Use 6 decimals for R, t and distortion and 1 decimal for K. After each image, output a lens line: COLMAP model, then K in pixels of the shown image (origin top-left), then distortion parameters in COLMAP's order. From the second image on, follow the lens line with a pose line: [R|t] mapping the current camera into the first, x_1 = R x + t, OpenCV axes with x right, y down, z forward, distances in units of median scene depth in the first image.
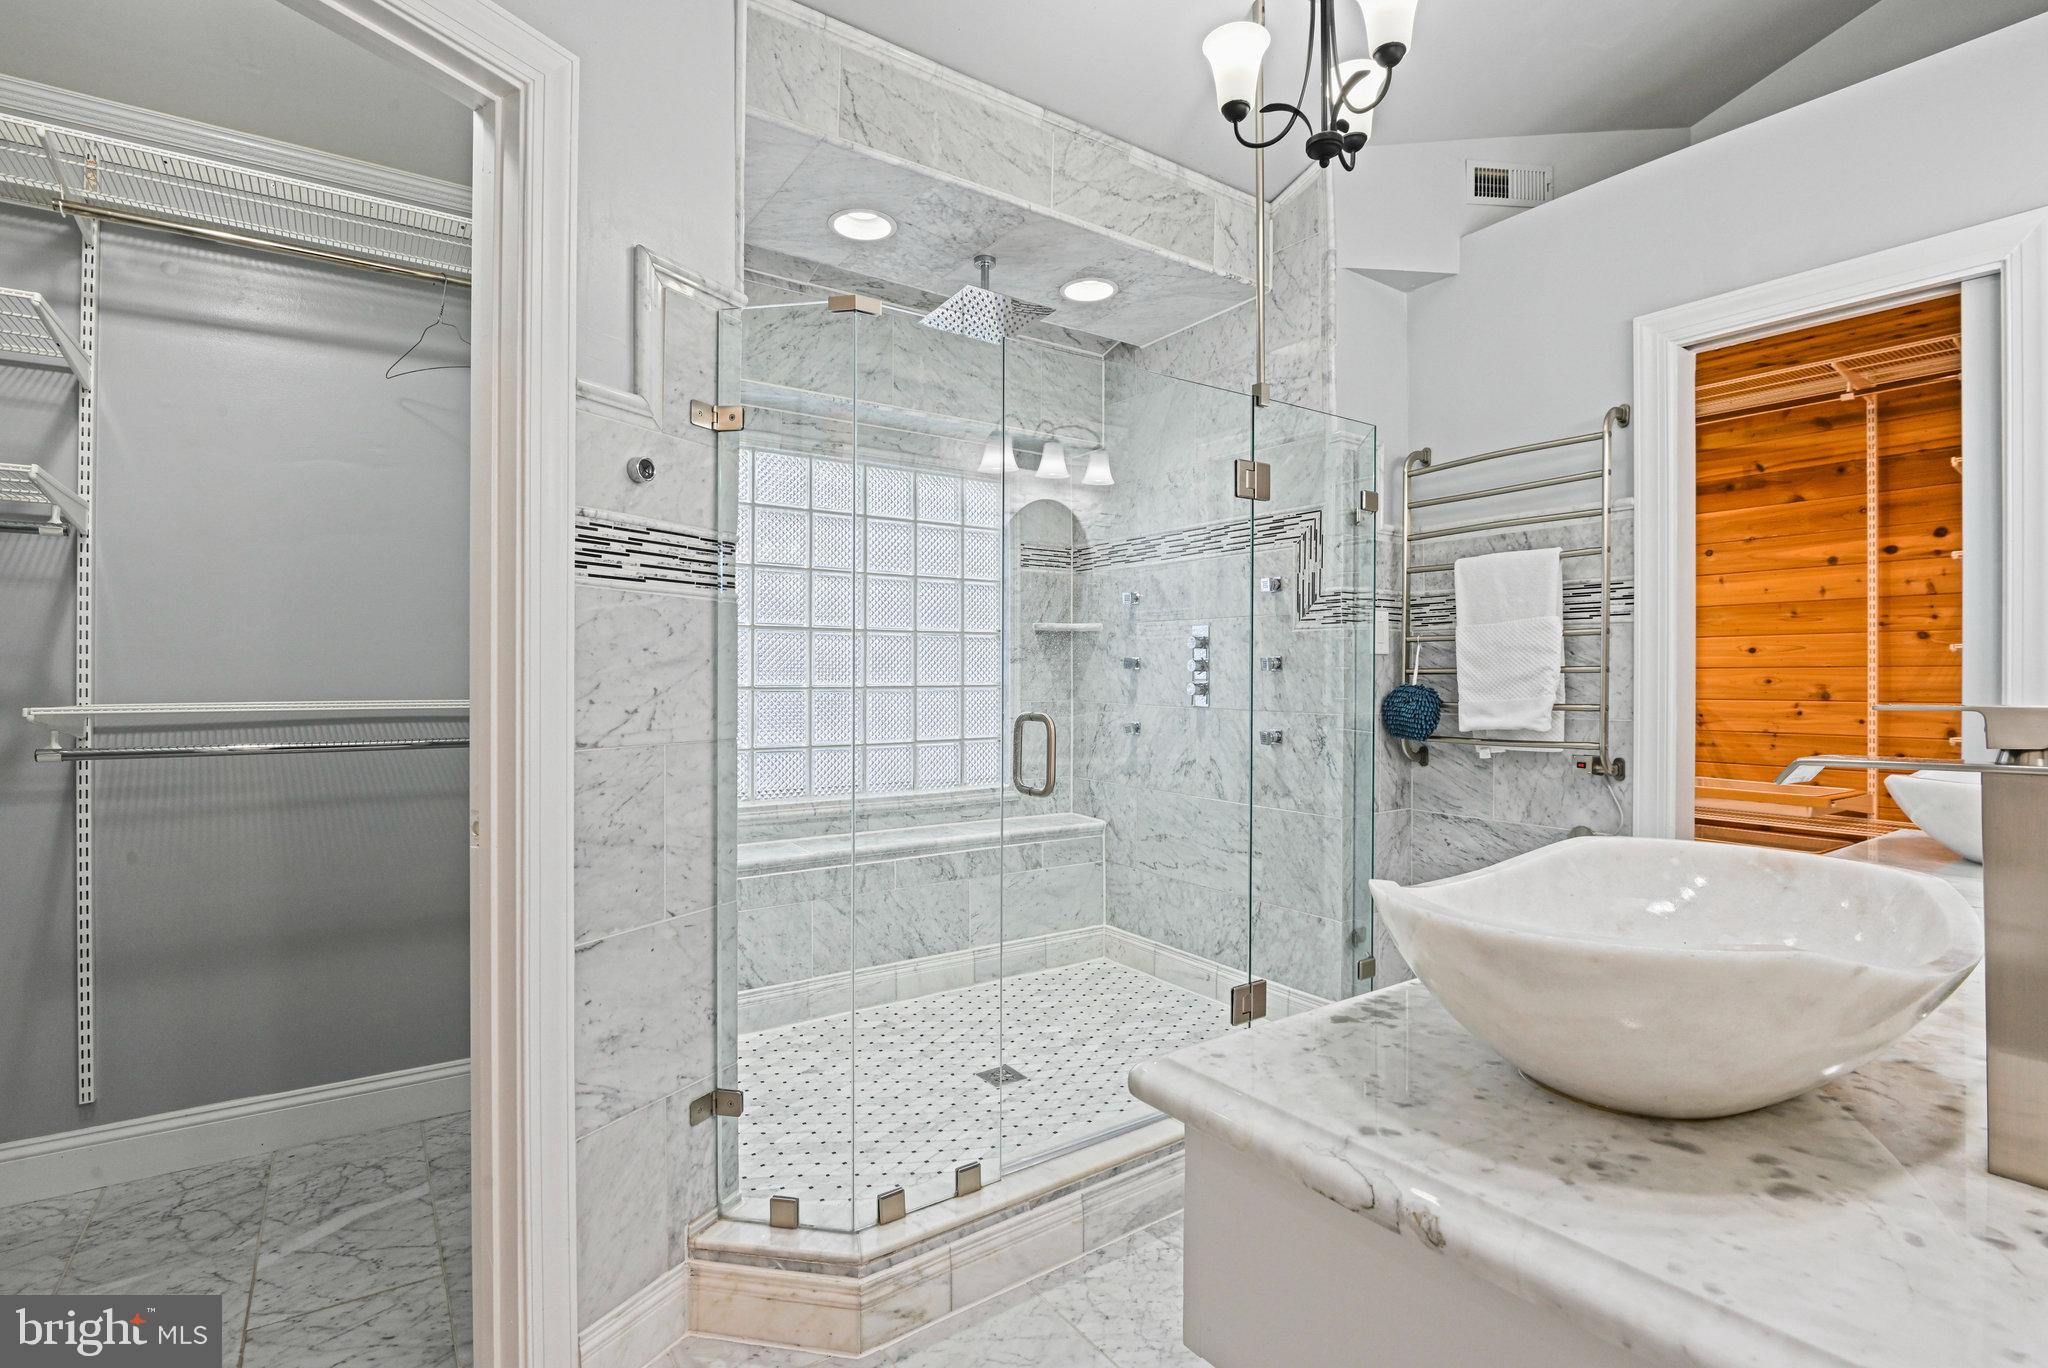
lens RADIAL K [[965.6, 0, 1031.5], [0, 965.6, 679.5], [0, 0, 1]] dist [-0.011051, -0.006259]
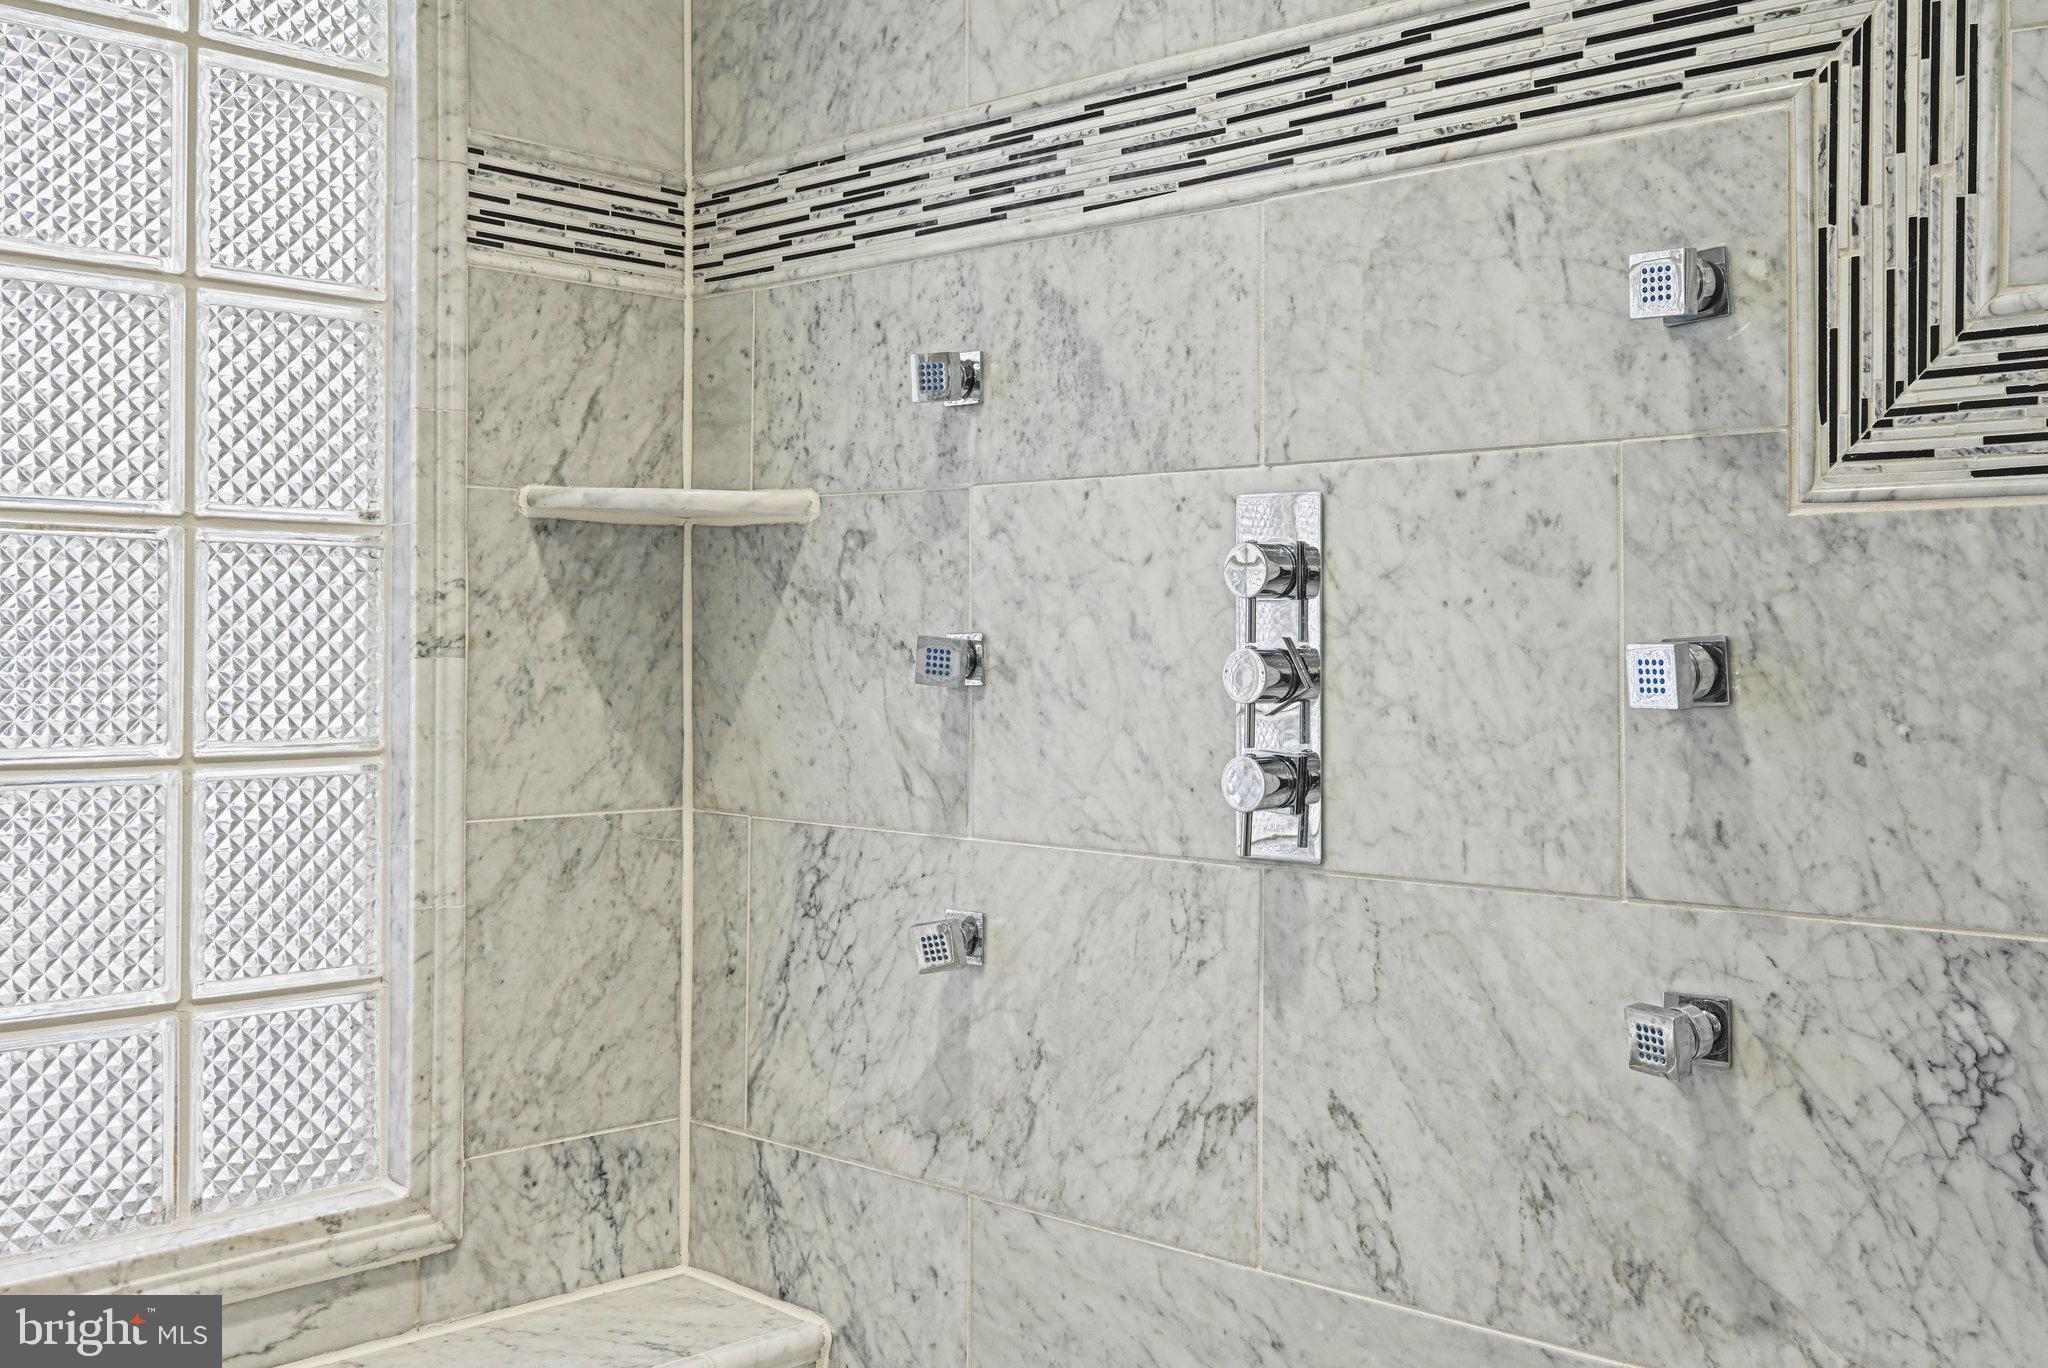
lens RADIAL K [[2138.9, 0, 1022.3], [0, 2138.9, 673.3], [0, 0, 1]] dist [-0.008754, 0.000000]
pose [[0.980372, 0.001981, 0.197149, 0.020453], [-0.001849, 0.999998, -0.000854, -0.013603], [-0.197150, 0.000472, 0.980373, 0.507601]]
